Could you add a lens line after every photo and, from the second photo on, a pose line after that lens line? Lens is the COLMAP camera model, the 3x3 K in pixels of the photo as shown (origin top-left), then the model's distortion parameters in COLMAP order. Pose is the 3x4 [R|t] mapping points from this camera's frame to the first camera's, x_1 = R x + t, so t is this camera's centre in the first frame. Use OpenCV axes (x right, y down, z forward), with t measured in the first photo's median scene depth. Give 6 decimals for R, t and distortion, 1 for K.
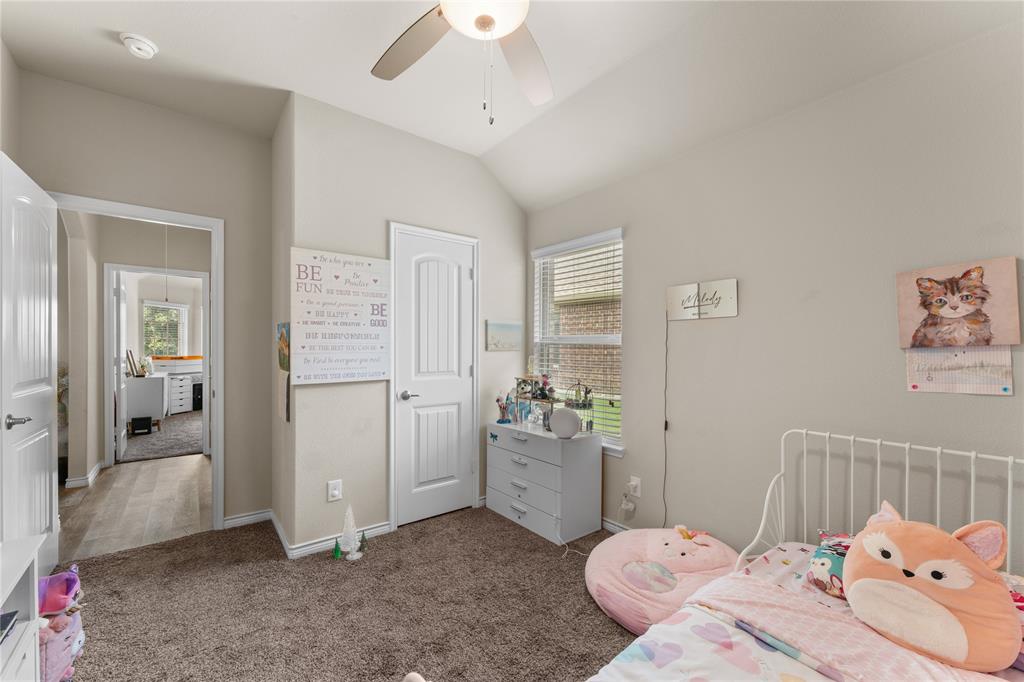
lens RADIAL K [[405.8, 0, 507.6], [0, 405.8, 344.4], [0, 0, 1]] dist [0.001132, 0.000039]
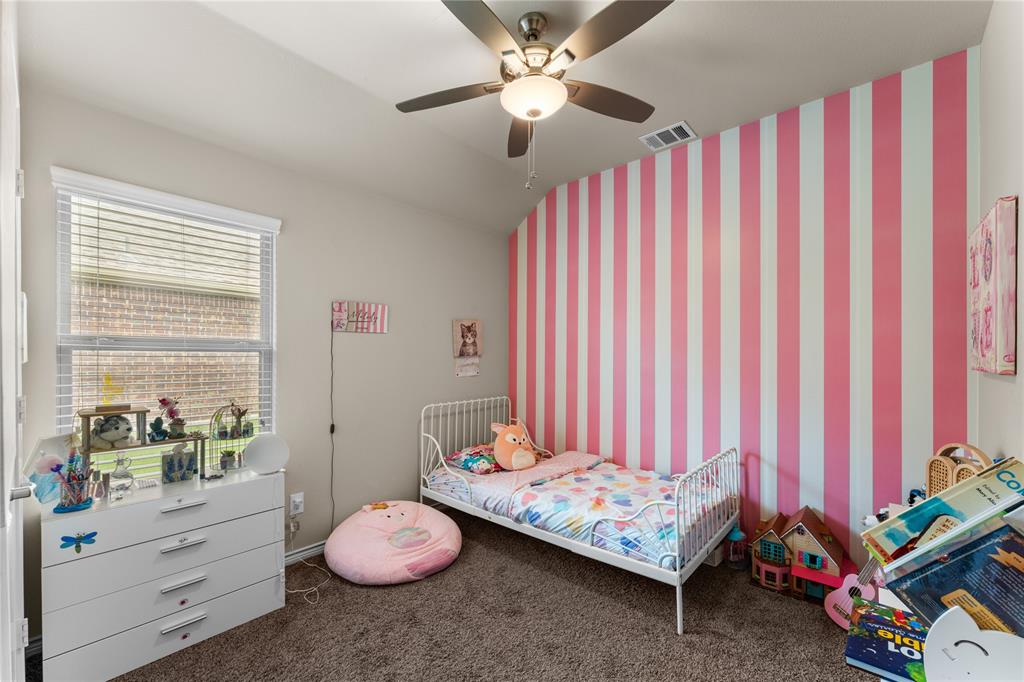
lens RADIAL K [[409.3, 0, 510.5], [0, 409.3, 353.5], [0, 0, 1]] dist [0.000176, 0.000167]
pose [[-0.171864, 0.005385, 0.985106, -0.760379], [-0.008643, 0.999938, -0.006974, 0.003981], [-0.985083, -0.009713, -0.171807, 0.727992]]
